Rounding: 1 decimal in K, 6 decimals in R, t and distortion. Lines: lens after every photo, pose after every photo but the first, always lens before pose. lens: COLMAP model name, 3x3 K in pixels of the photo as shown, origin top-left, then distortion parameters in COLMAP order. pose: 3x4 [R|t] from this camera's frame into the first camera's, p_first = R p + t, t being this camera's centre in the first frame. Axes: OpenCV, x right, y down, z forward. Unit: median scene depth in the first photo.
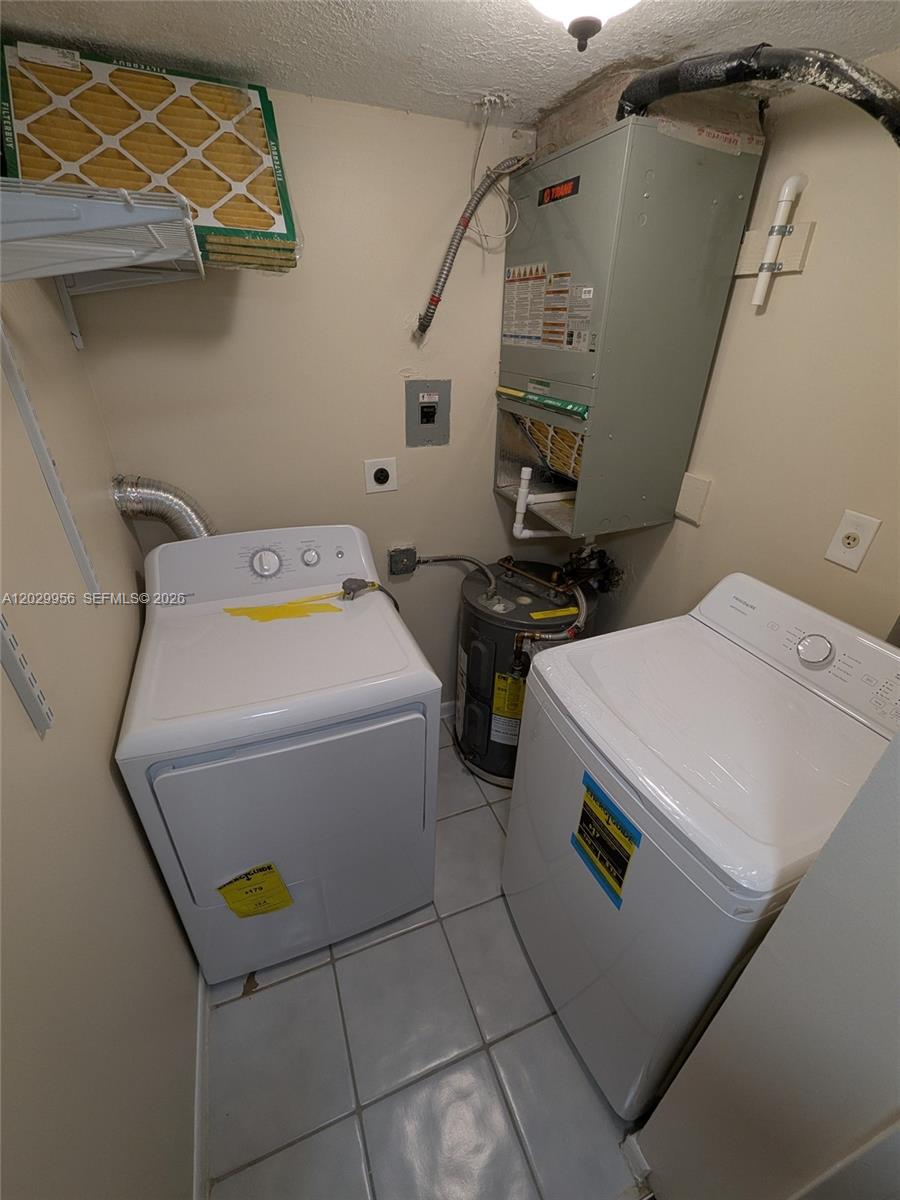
lens RADIAL K [[497.1, 0, 442.5], [0, 497.1, 598.9], [0, 0, 1]] dist [0.003865, -0.001126]
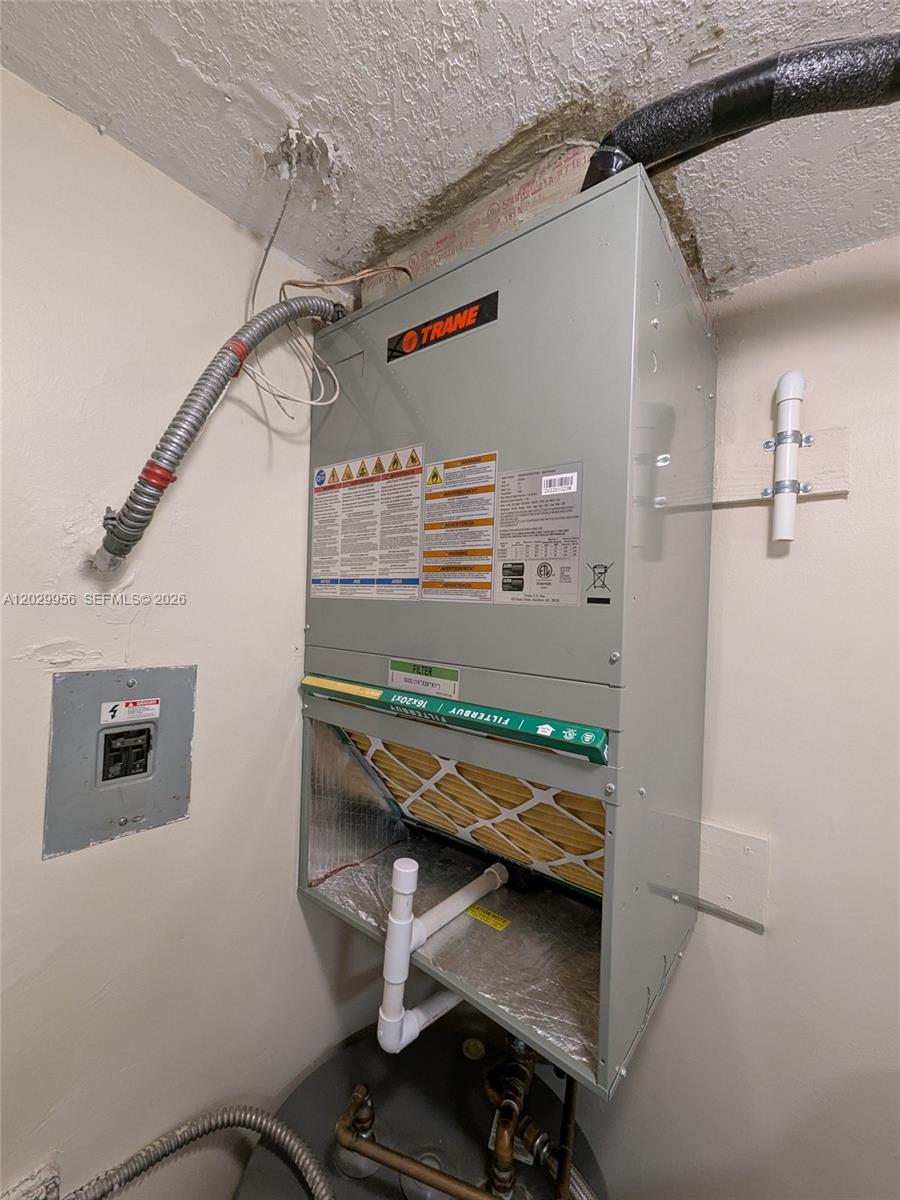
lens RADIAL K [[497.1, 0, 440.4], [0, 497.1, 605.2], [0, 0, 1]] dist [0.003865, -0.001126]
pose [[0.874523, 0.024477, 0.484366, -0.007745], [0.210373, 0.880728, -0.424337, -0.292541], [-0.436981, 0.472990, 0.765067, 0.624080]]
